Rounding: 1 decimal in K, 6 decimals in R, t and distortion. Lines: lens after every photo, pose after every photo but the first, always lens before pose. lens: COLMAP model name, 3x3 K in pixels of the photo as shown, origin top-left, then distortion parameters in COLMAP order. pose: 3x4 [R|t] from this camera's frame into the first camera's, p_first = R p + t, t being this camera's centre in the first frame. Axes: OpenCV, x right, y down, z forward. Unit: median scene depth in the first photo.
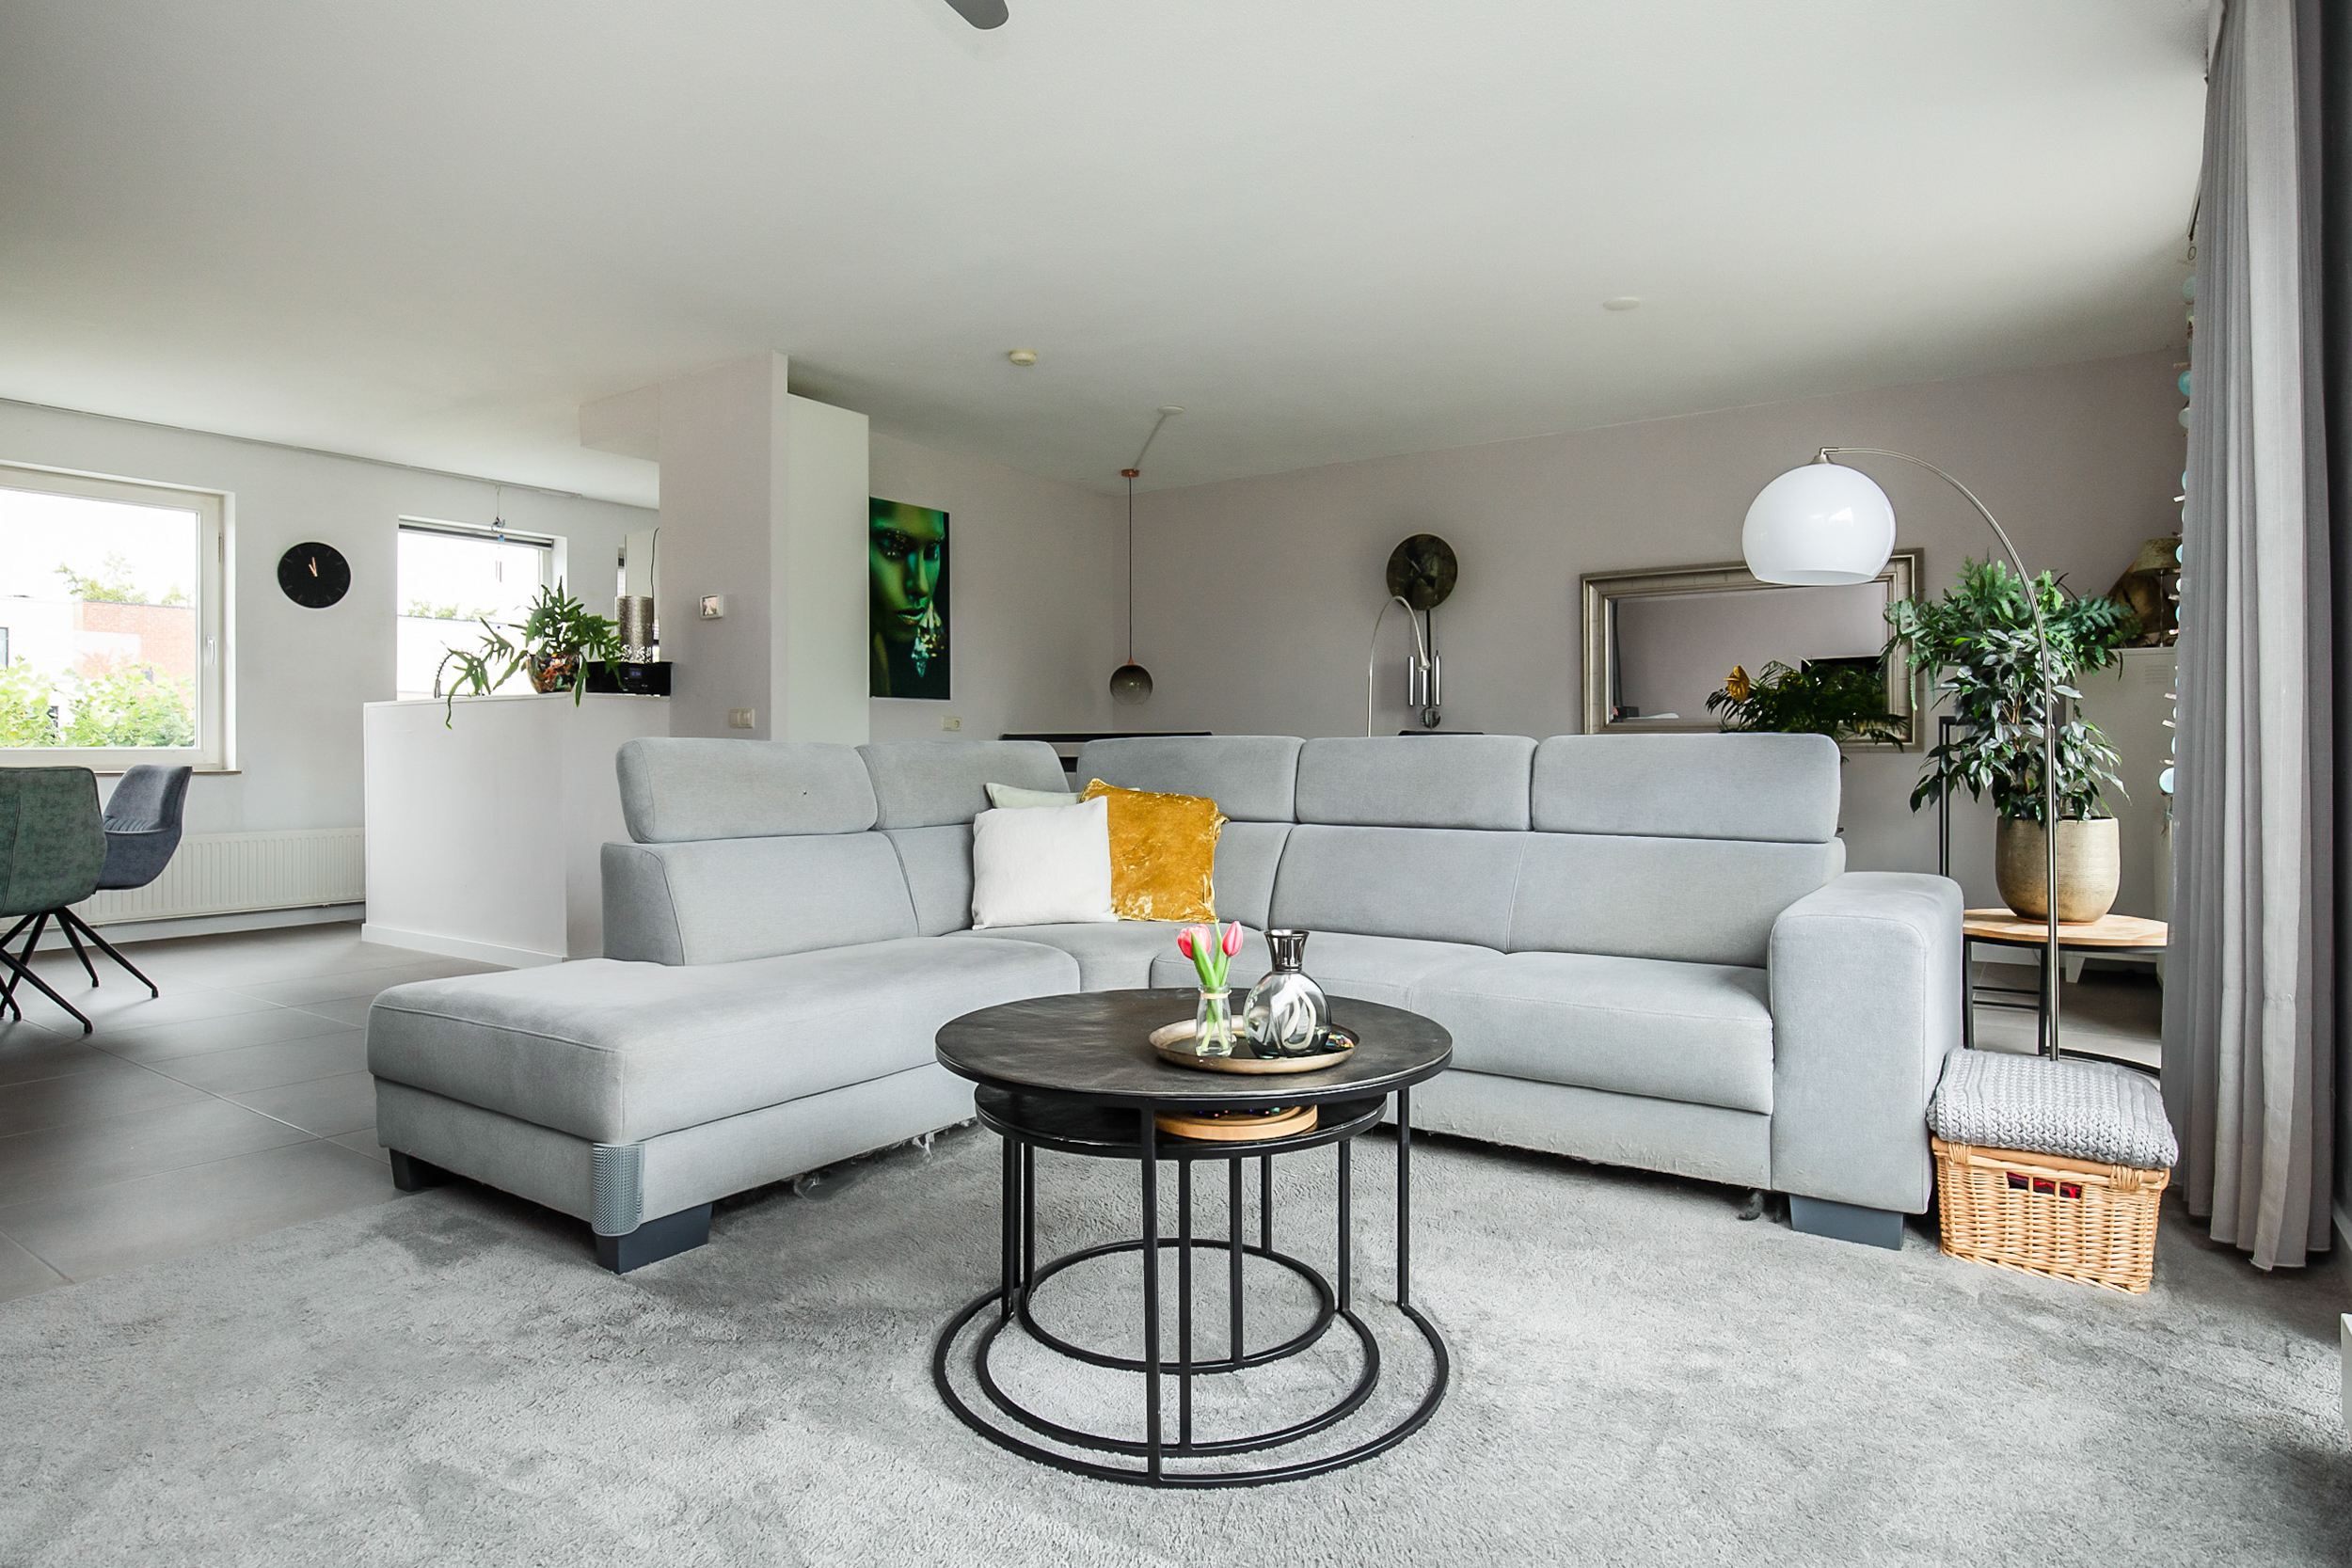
lens RADIAL K [[1326.4, 0, 1176.0], [0, 1326.4, 784.0], [0, 0, 1]] dist [-0.003815, -0.000313]
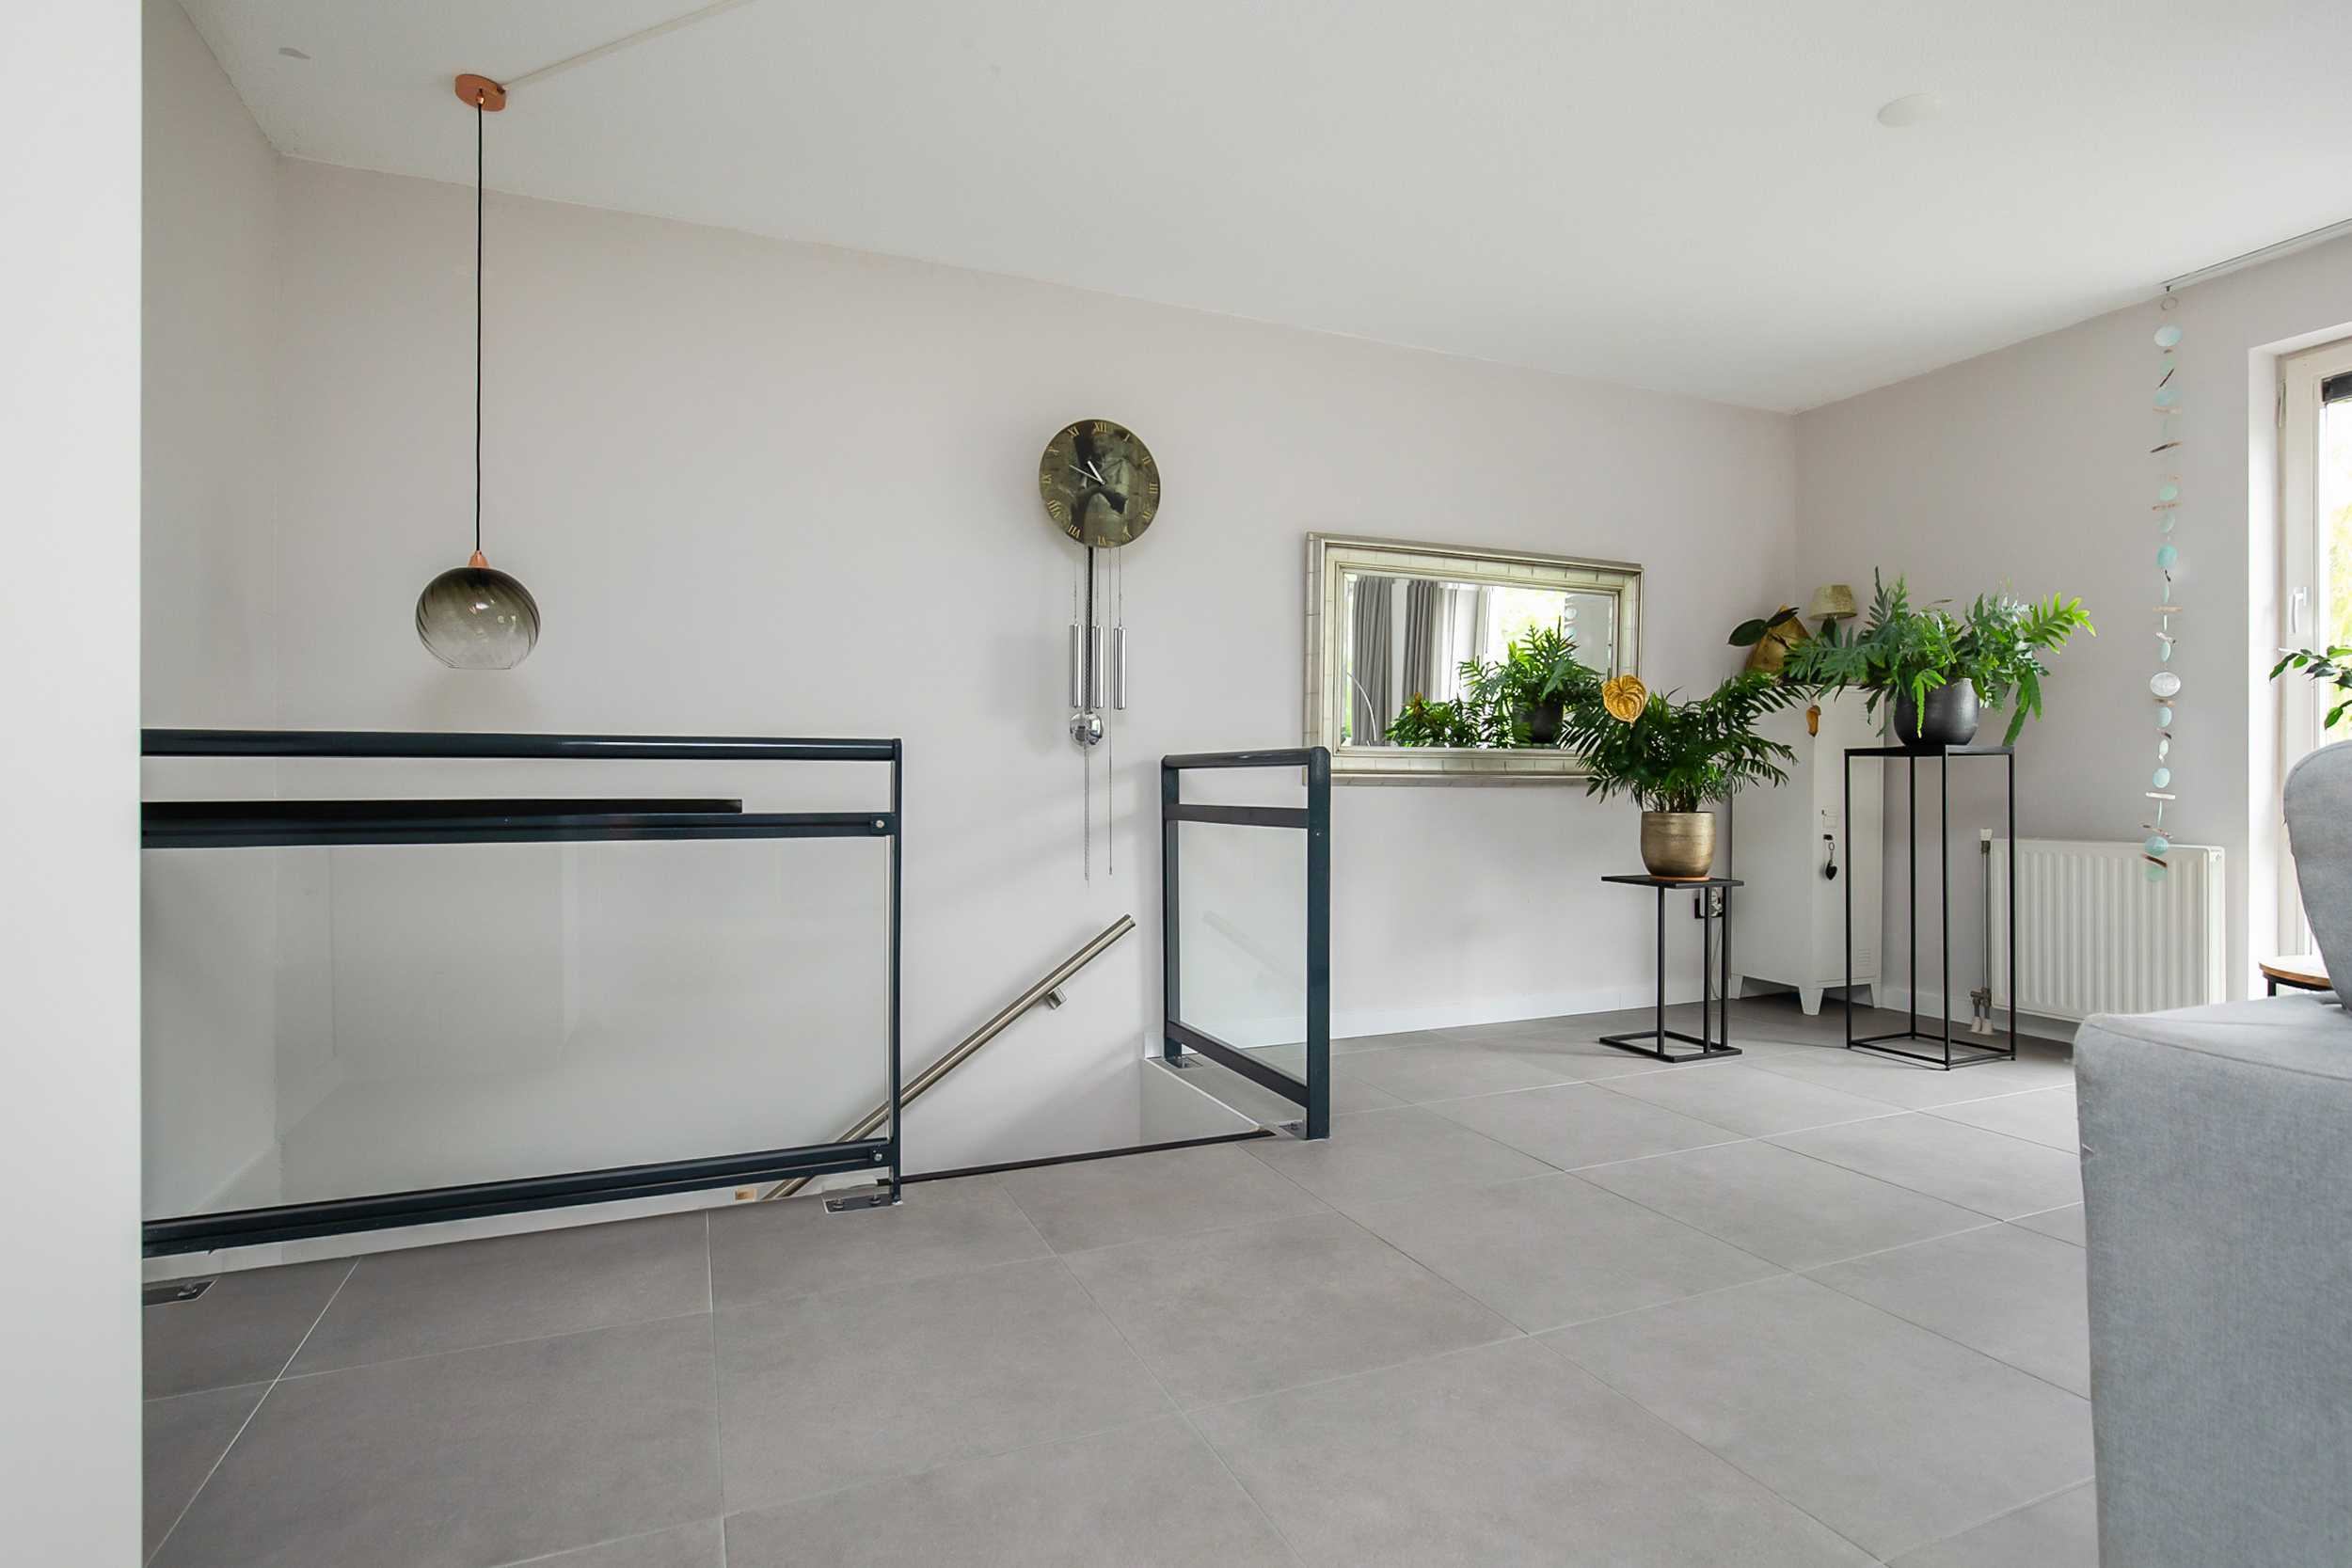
lens RADIAL K [[1155.0, 0, 1186.6], [0, 1155.0, 789.1], [0, 0, 1]] dist [-0.038112, 0.006925]
pose [[0.525588, 0.005629, 0.850720, -0.238330], [0.018069, 0.999679, -0.017778, -0.012286], [-0.850547, 0.024716, 0.525318, 0.706597]]
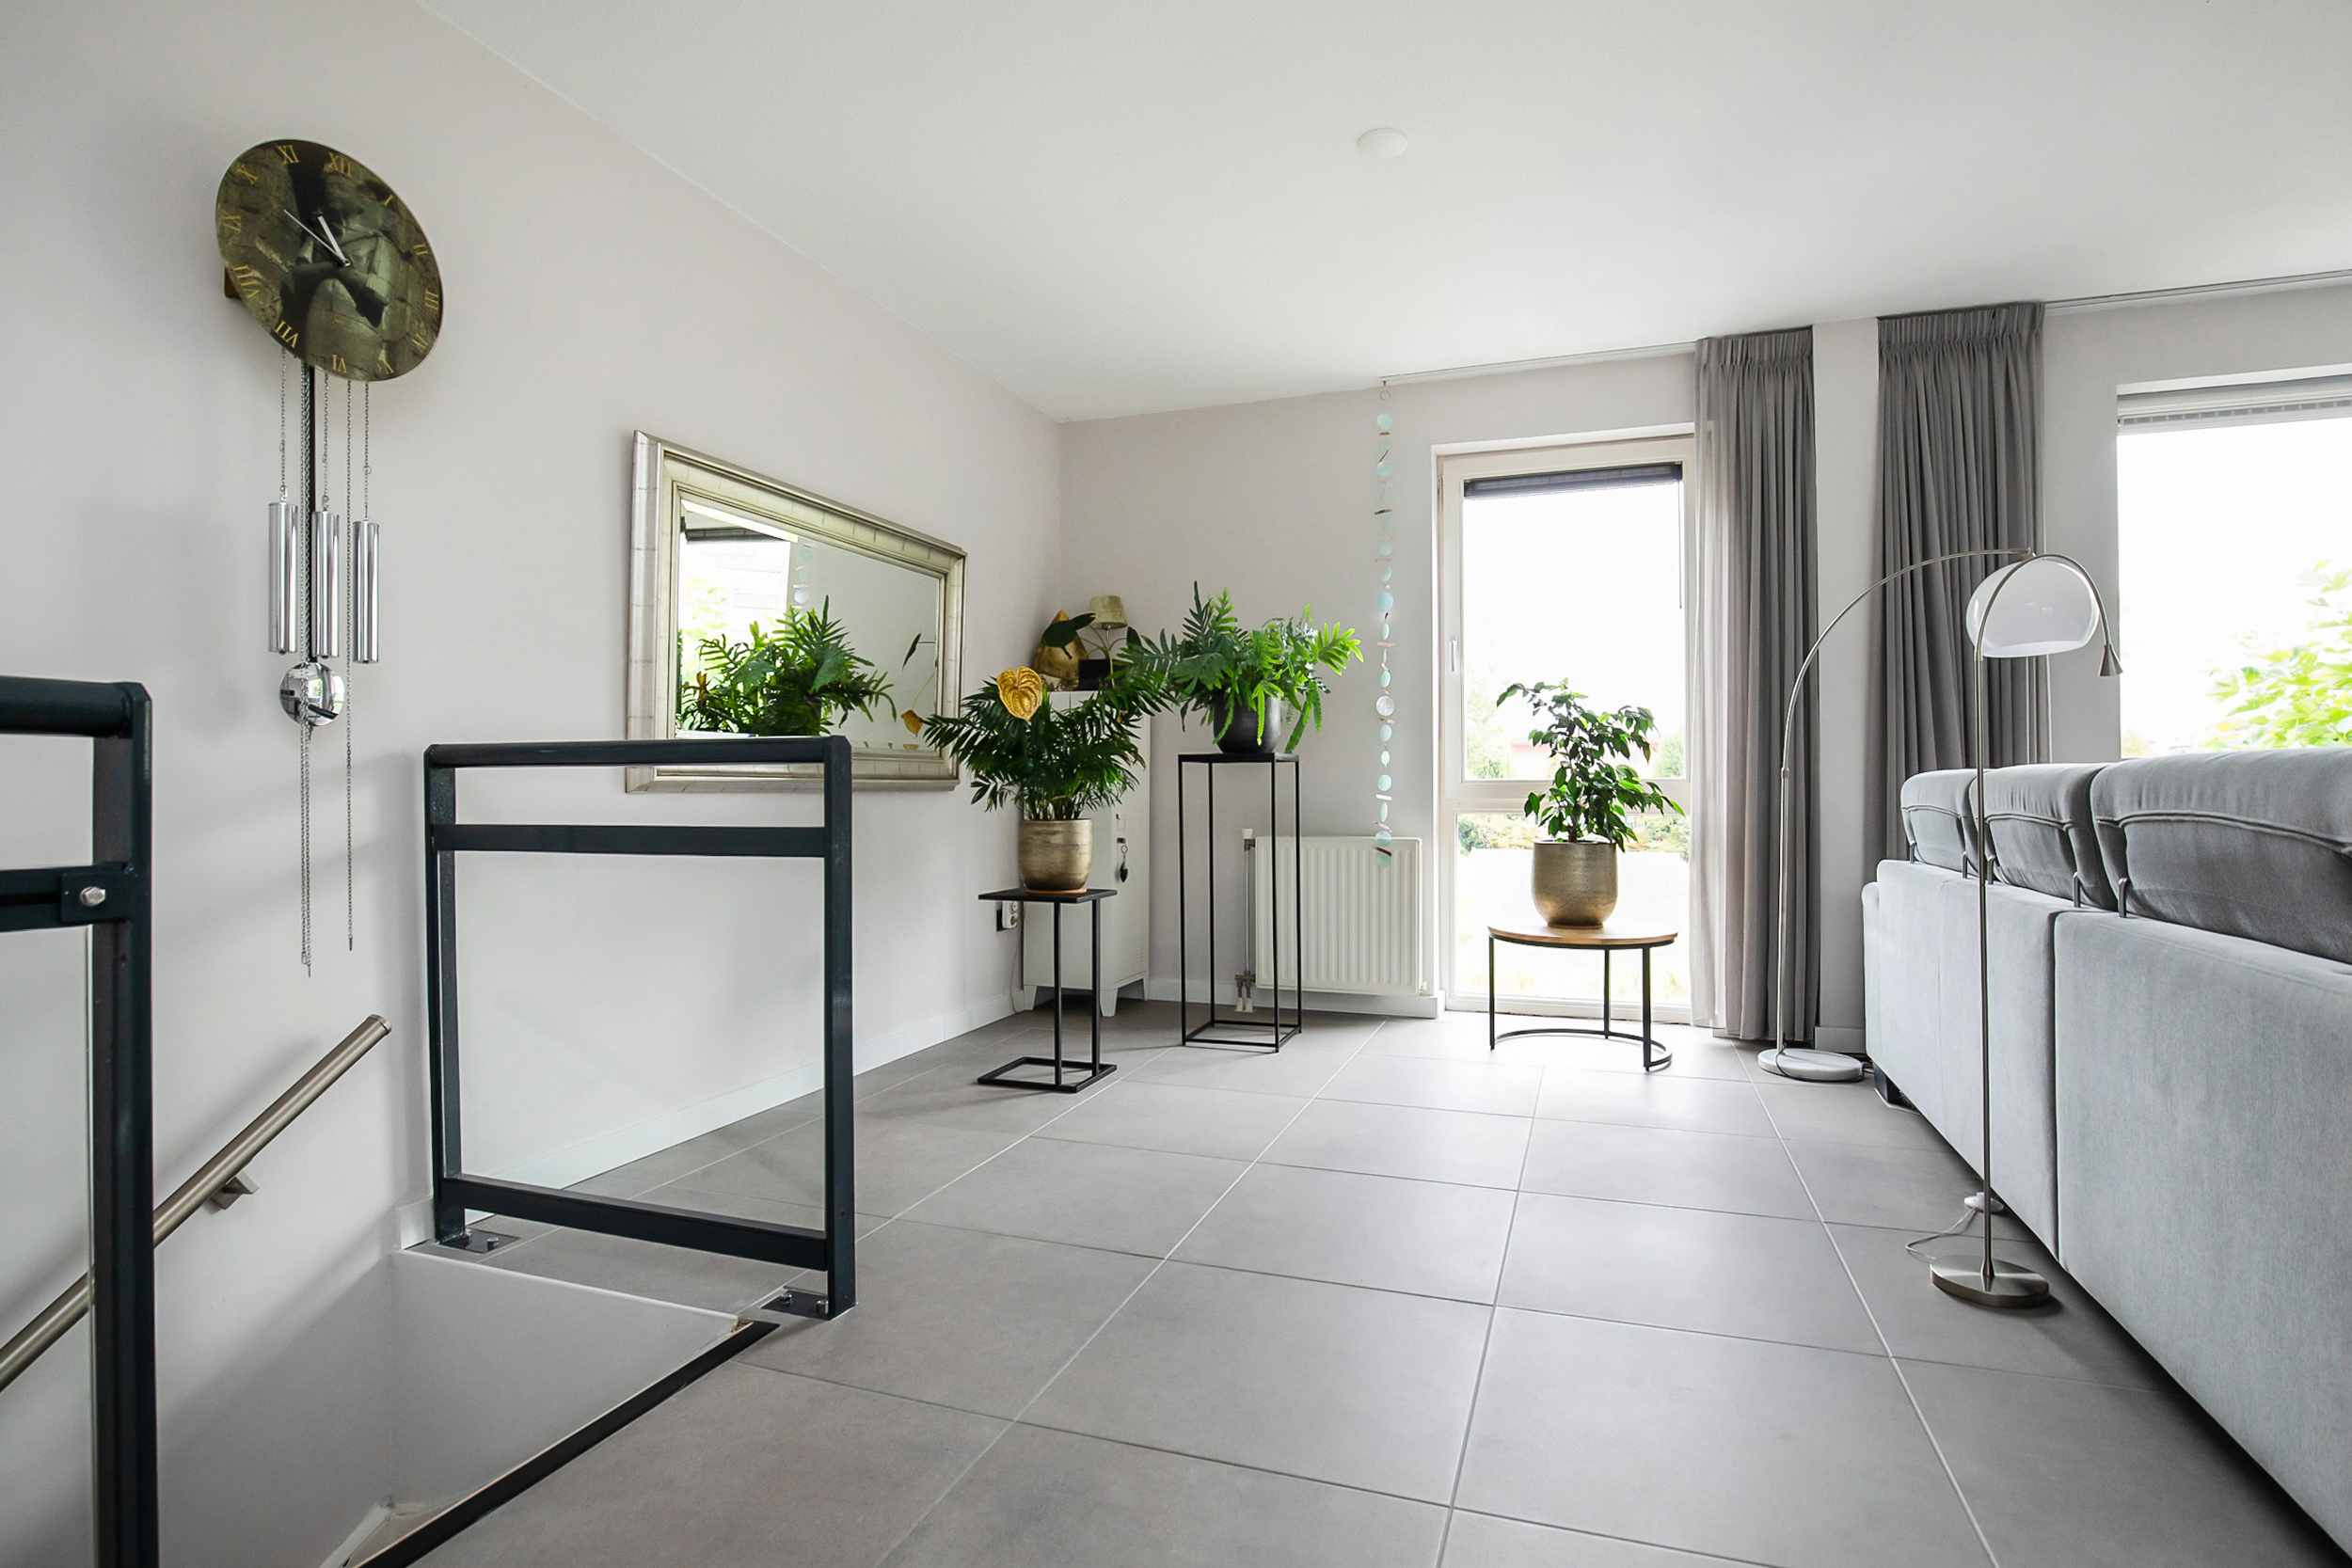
lens RADIAL K [[1155.0, 0, 1186.6], [0, 1155.0, 789.1], [0, 0, 1]] dist [-0.038112, 0.006925]
pose [[-0.266378, 0.008077, 0.963835, -0.151353], [0.030538, 0.999534, 0.000064, -0.018700], [-0.963385, 0.029451, -0.266500, 0.882505]]
